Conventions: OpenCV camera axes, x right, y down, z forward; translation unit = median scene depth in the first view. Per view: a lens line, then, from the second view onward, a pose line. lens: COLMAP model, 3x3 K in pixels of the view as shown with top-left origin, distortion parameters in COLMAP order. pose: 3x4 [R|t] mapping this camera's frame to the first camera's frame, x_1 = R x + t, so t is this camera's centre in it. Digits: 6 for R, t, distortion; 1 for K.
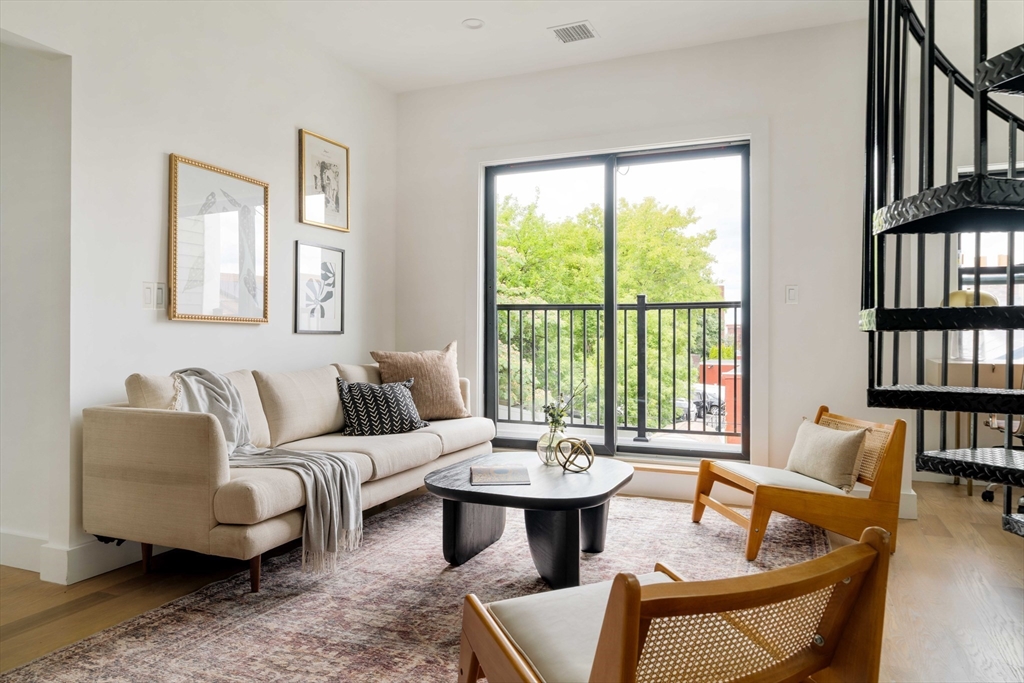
lens RADIAL K [[672.3, 0, 523.8], [0, 672.3, 320.9], [0, 0, 1]] dist [0.001076, 0.002382]
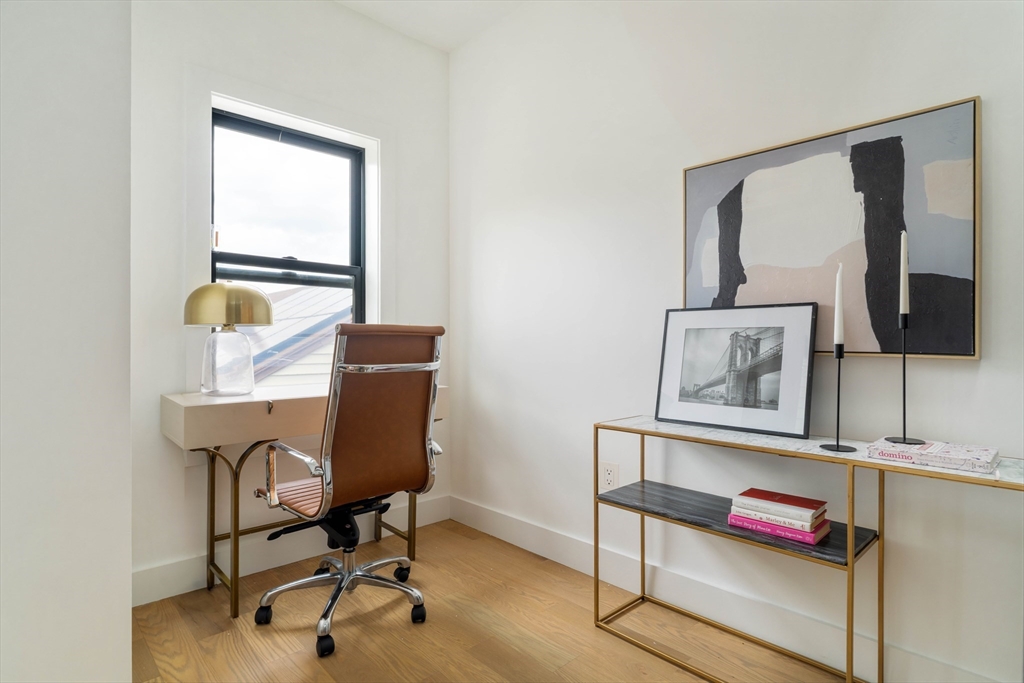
lens RADIAL K [[524.2, 0, 514.4], [0, 524.2, 341.7], [0, 0, 1]] dist [-0.003474, -0.000181]
pose [[0.414036, -0.001555, 0.910259, 0.372811], [-0.020826, 0.999721, 0.011181, -0.001489], [-0.910022, -0.023587, 0.413888, 0.640510]]
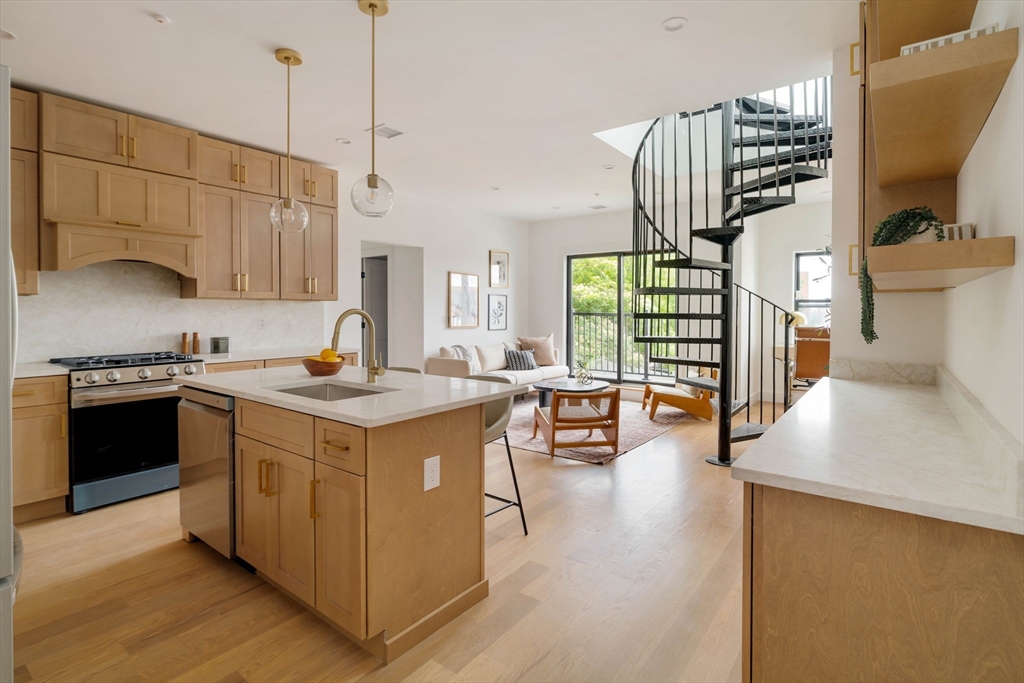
lens RADIAL K [[496.5, 0, 508.5], [0, 496.5, 317.4], [0, 0, 1]] dist [-0.002751, -0.000349]
pose [[0.963620, 0.003421, -0.267255, 0.253518], [0.005363, 0.999469, 0.032134, -0.096726], [0.267223, -0.032398, 0.963090, -0.847839]]
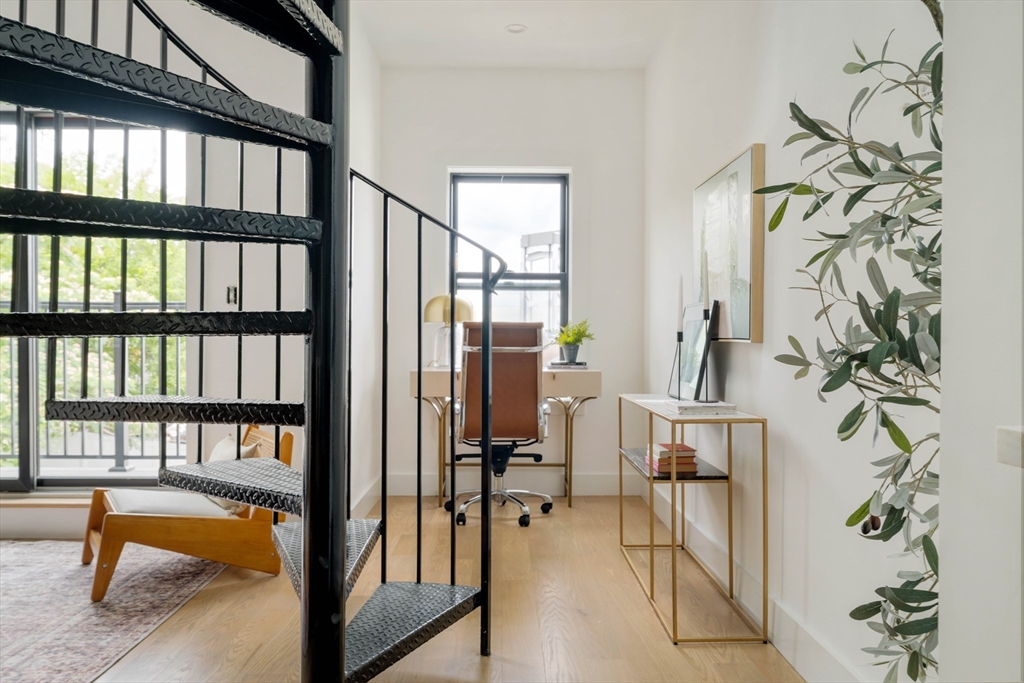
lens RADIAL K [[823.0, 0, 512.3], [0, 823.0, 337.4], [0, 0, 1]] dist [0.015412, -0.003244]
pose [[0.925251, 0.003396, 0.379341, 0.341925], [-0.009790, 0.999841, 0.014927, -0.003733], [-0.379230, -0.017525, 0.925137, -0.145056]]
